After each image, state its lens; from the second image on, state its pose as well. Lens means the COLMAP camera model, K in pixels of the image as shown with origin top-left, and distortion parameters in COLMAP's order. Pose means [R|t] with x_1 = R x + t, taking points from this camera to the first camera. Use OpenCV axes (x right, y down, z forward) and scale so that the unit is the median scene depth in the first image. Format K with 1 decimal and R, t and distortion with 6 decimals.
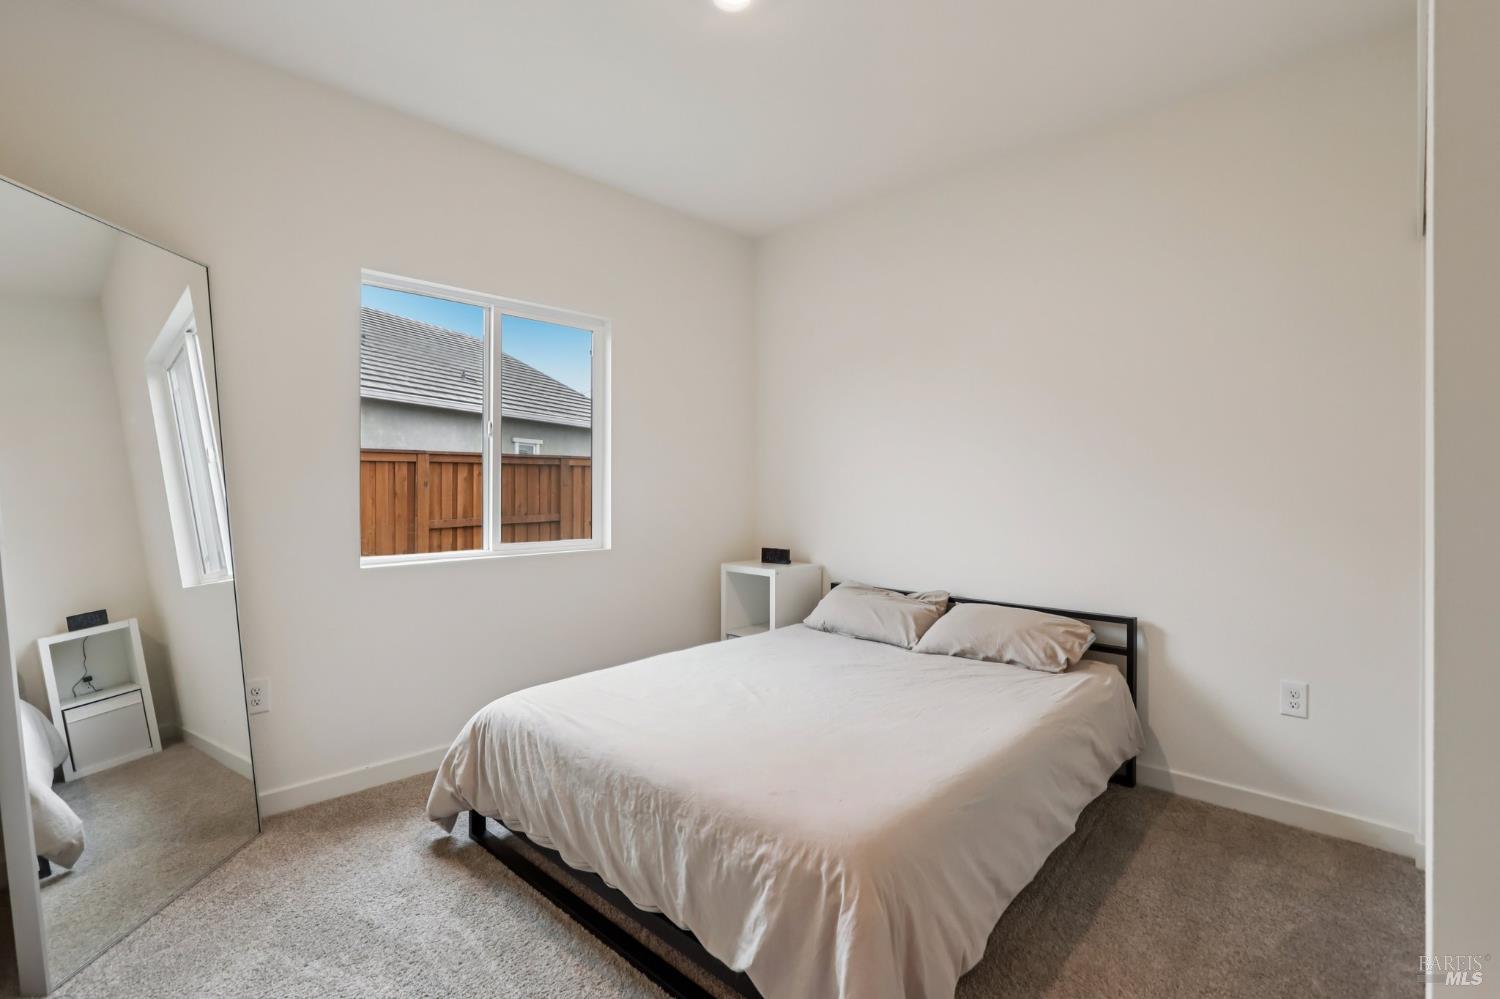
lens RADIAL K [[689.3, 0, 755.2], [0, 689.3, 492.4], [0, 0, 1]] dist [-0.035513, 0.005906]
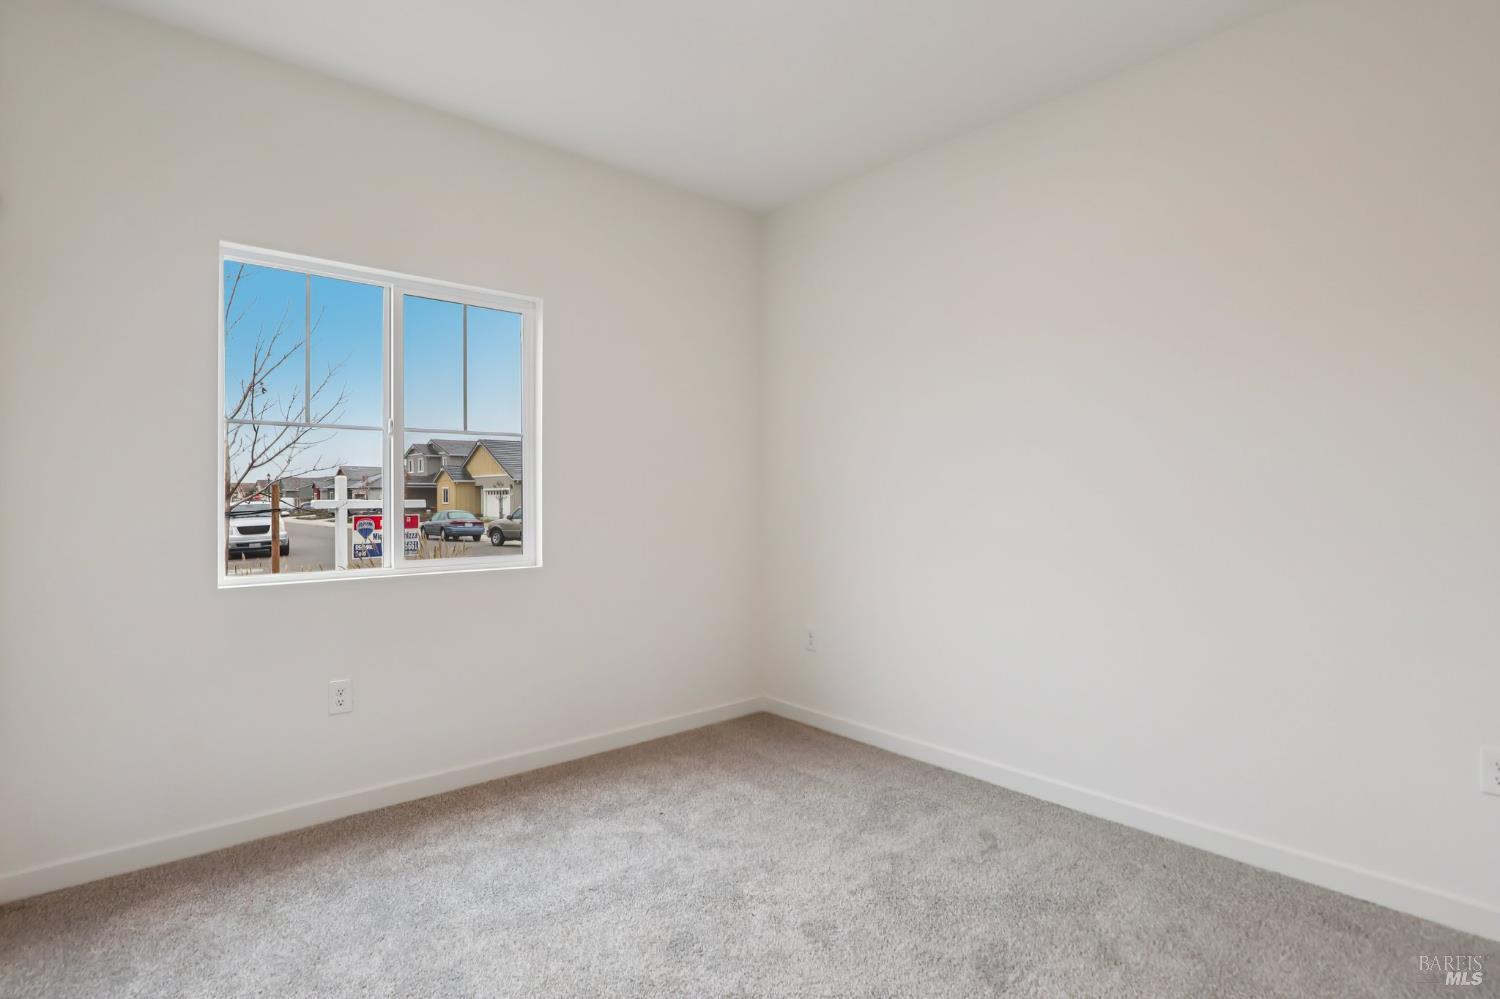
lens RADIAL K [[696.5, 0, 751.4], [0, 696.5, 493.7], [0, 0, 1]] dist [0.024602, 0.000256]
pose [[0.989784, -0.000709, -0.142573, 0.185212], [-0.000390, 0.999970, -0.007676, -0.002521], [0.142574, 0.007653, 0.989755, 0.181531]]
